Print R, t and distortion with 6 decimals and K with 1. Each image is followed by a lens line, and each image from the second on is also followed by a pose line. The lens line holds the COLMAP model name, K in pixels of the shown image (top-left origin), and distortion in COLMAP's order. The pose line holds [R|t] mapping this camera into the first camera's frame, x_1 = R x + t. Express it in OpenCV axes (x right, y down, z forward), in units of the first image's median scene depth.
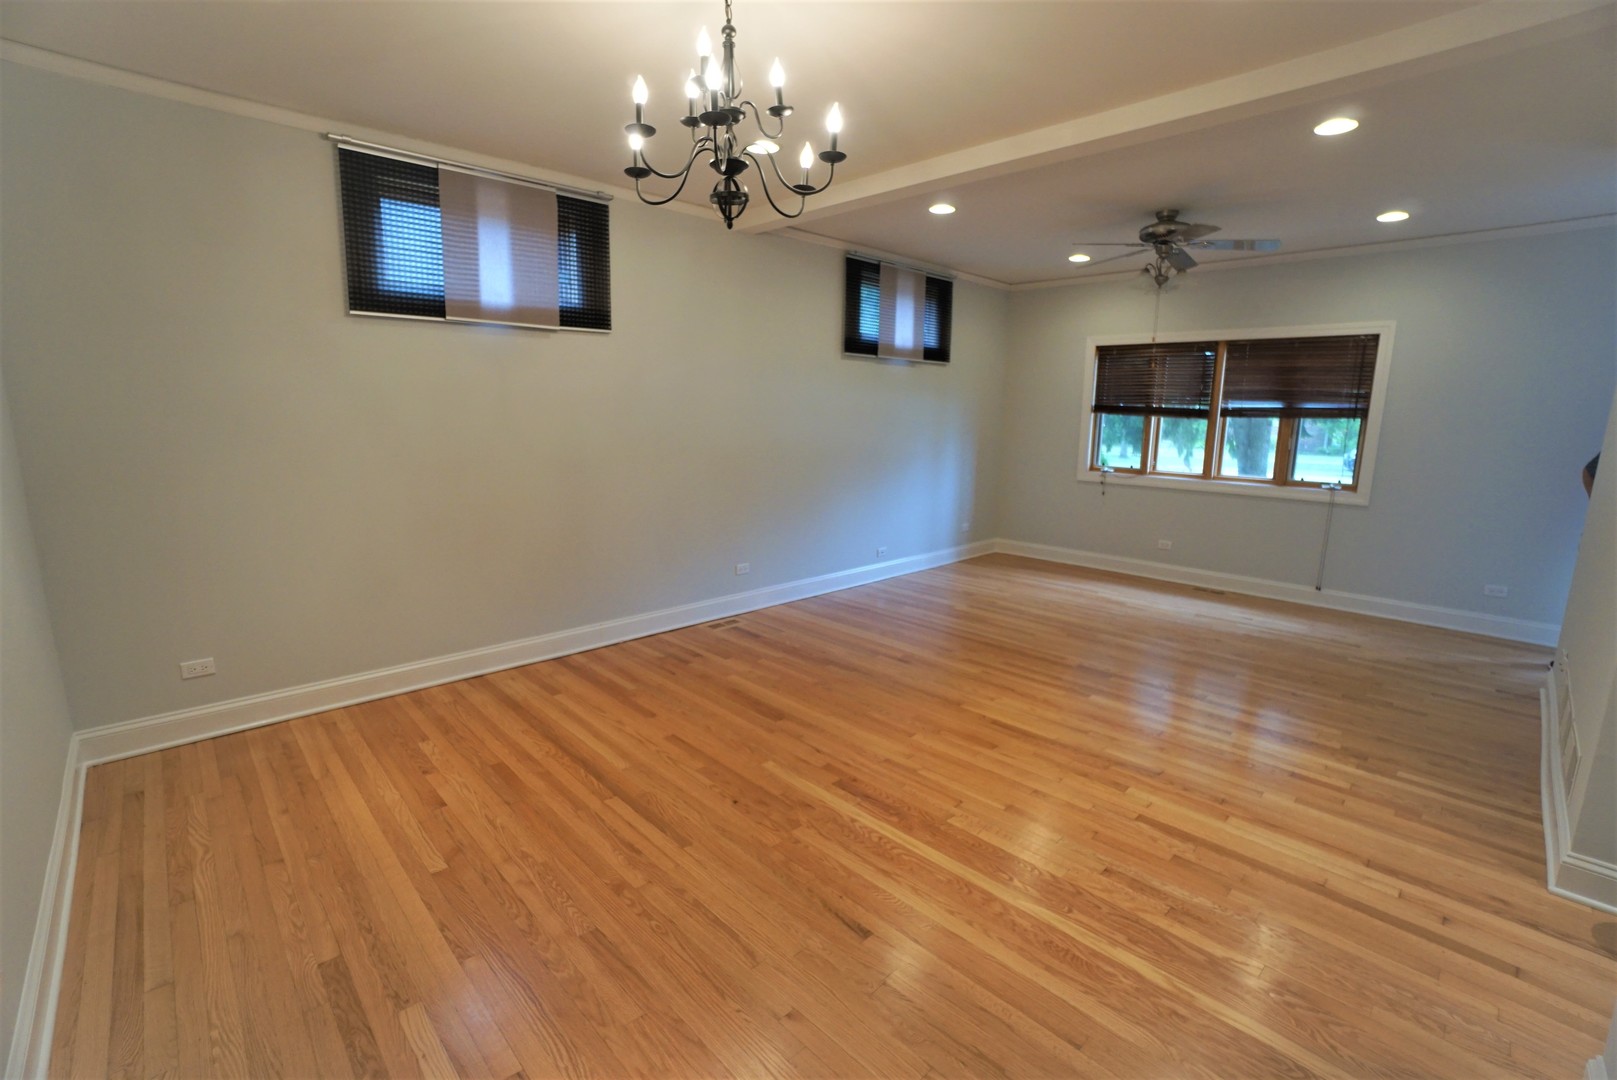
lens RADIAL K [[698.6, 0, 806.1], [0, 698.6, 531.0], [0, 0, 1]] dist [-0.043386, 0.009444]
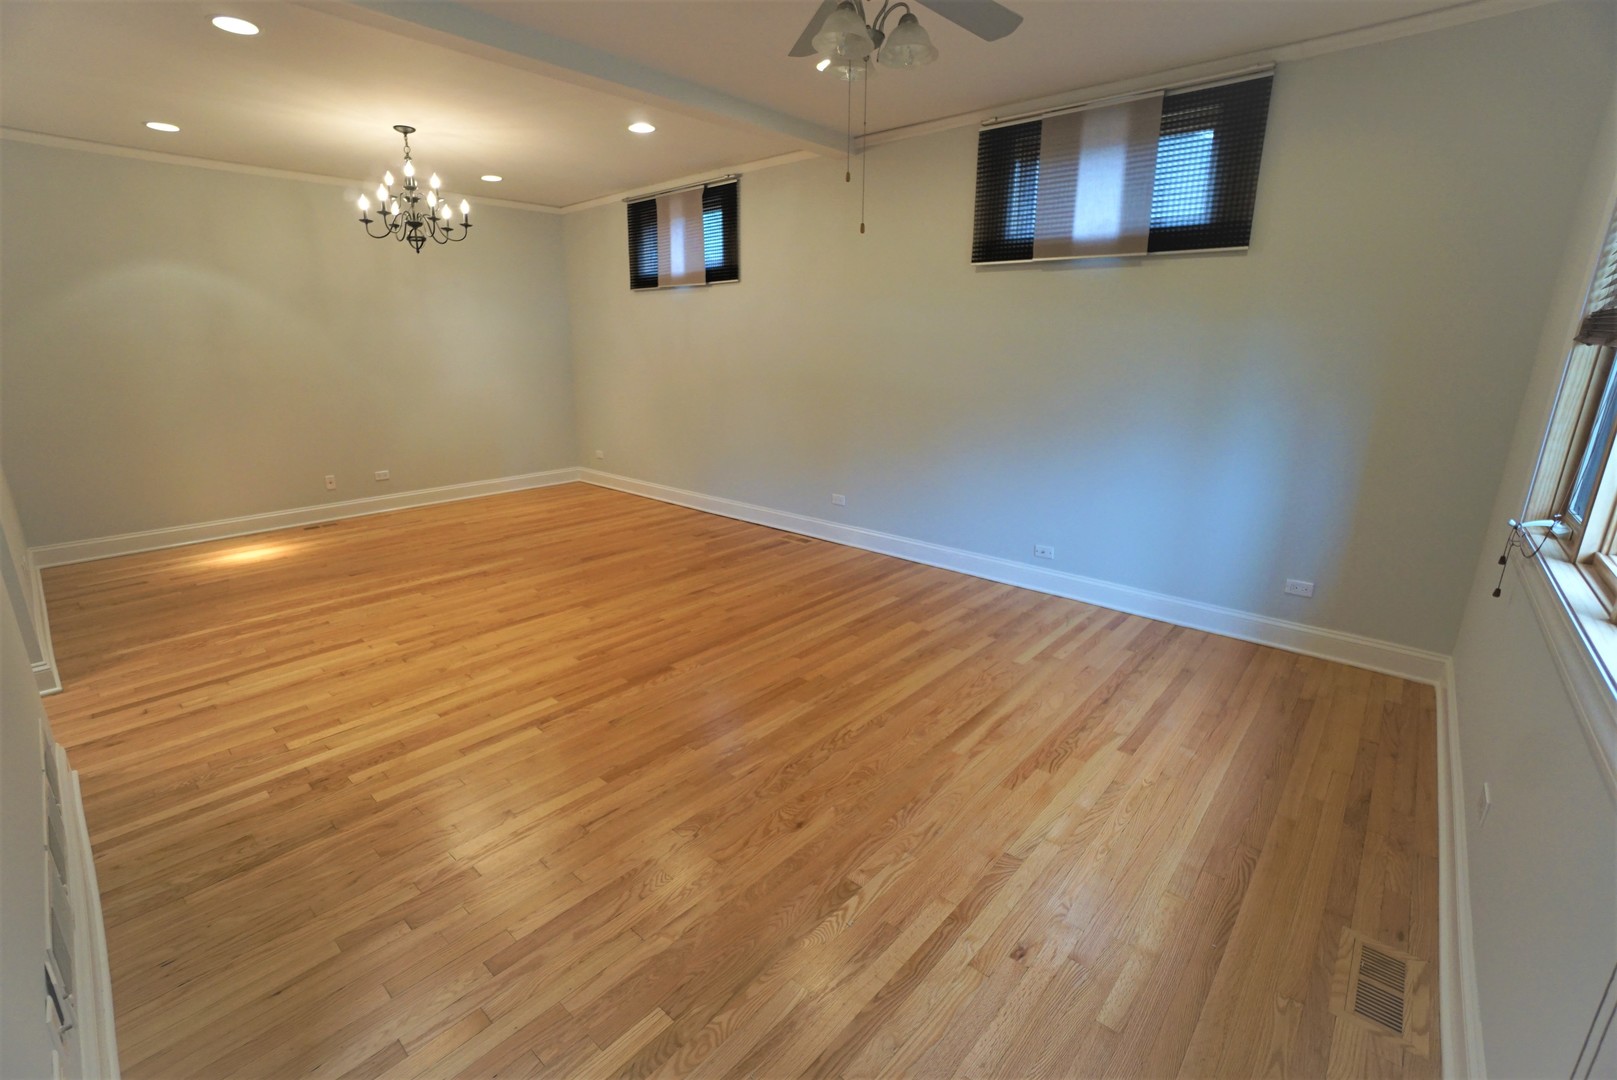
lens RADIAL K [[698.6, 0, 810.8], [0, 698.6, 550.3], [0, 0, 1]] dist [-0.043386, 0.009444]
pose [[0.090100, 0.275212, -0.957152, 1.125952], [-0.174020, 0.950627, 0.256955, -0.164057], [0.980612, 0.143412, 0.133544, 1.027525]]
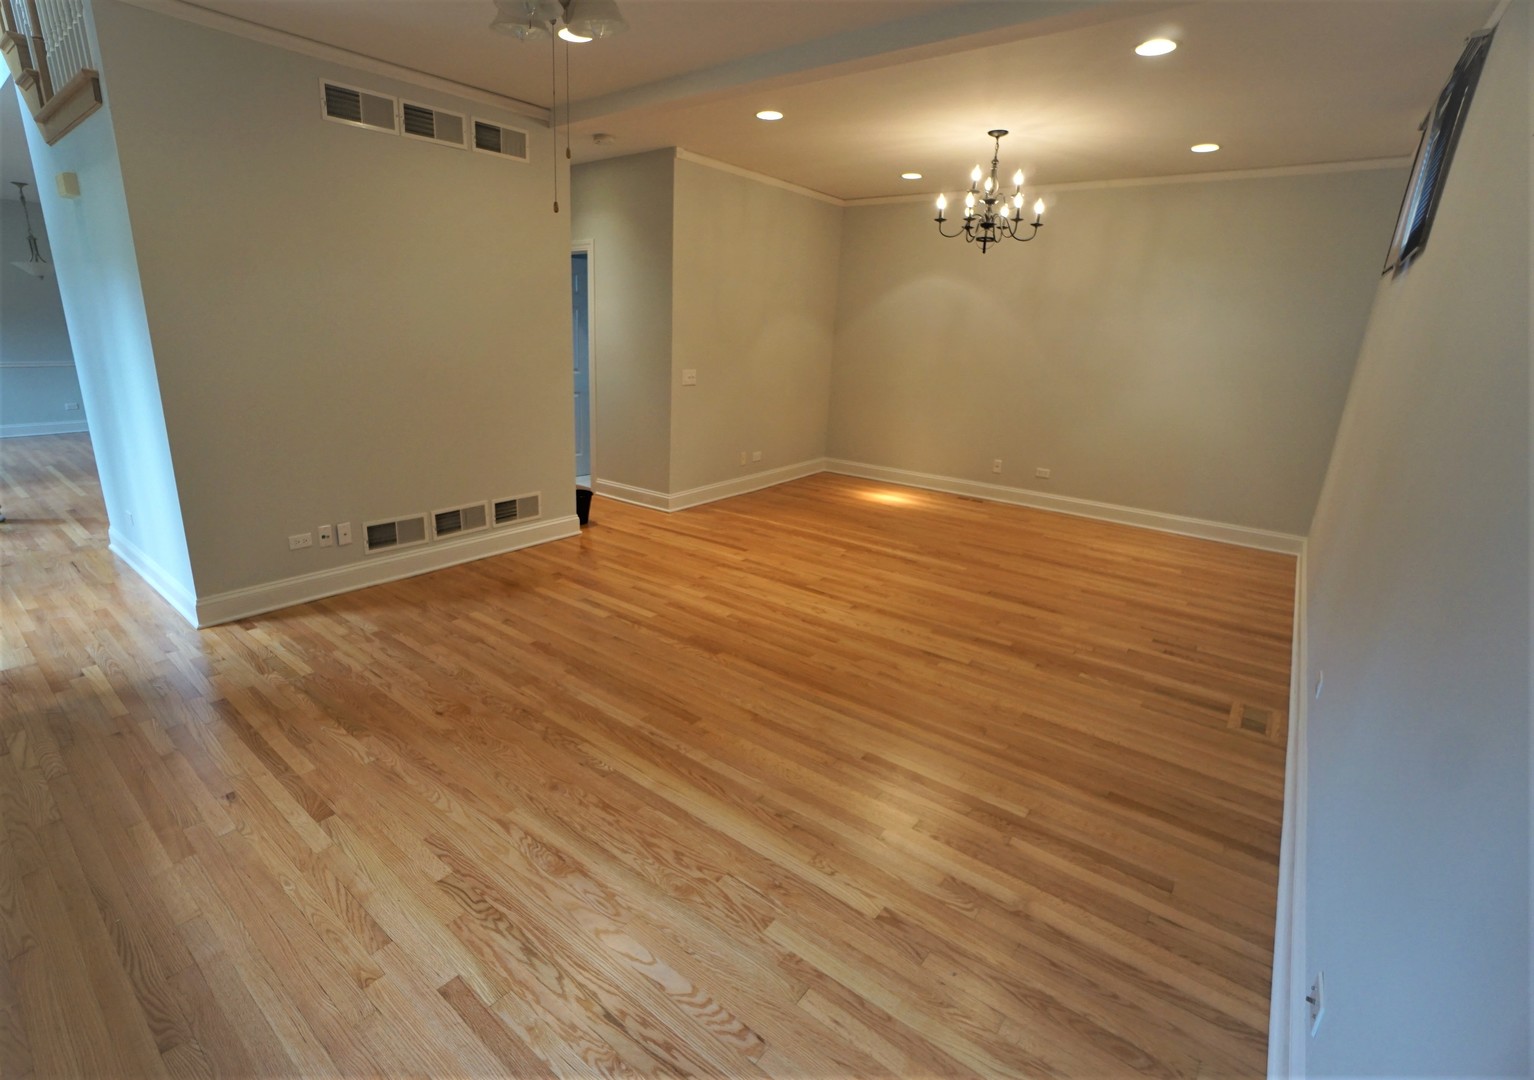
lens RADIAL K [[710.9, 0, 715.3], [0, 710.9, 562.9], [0, 0, 1]] dist [-0.030318, 0.003040]
pose [[-0.991440, -0.003290, -0.130521, 0.508958], [-0.064964, 0.879582, 0.471291, -0.289705], [0.113253, 0.475736, -0.872267, 1.665511]]
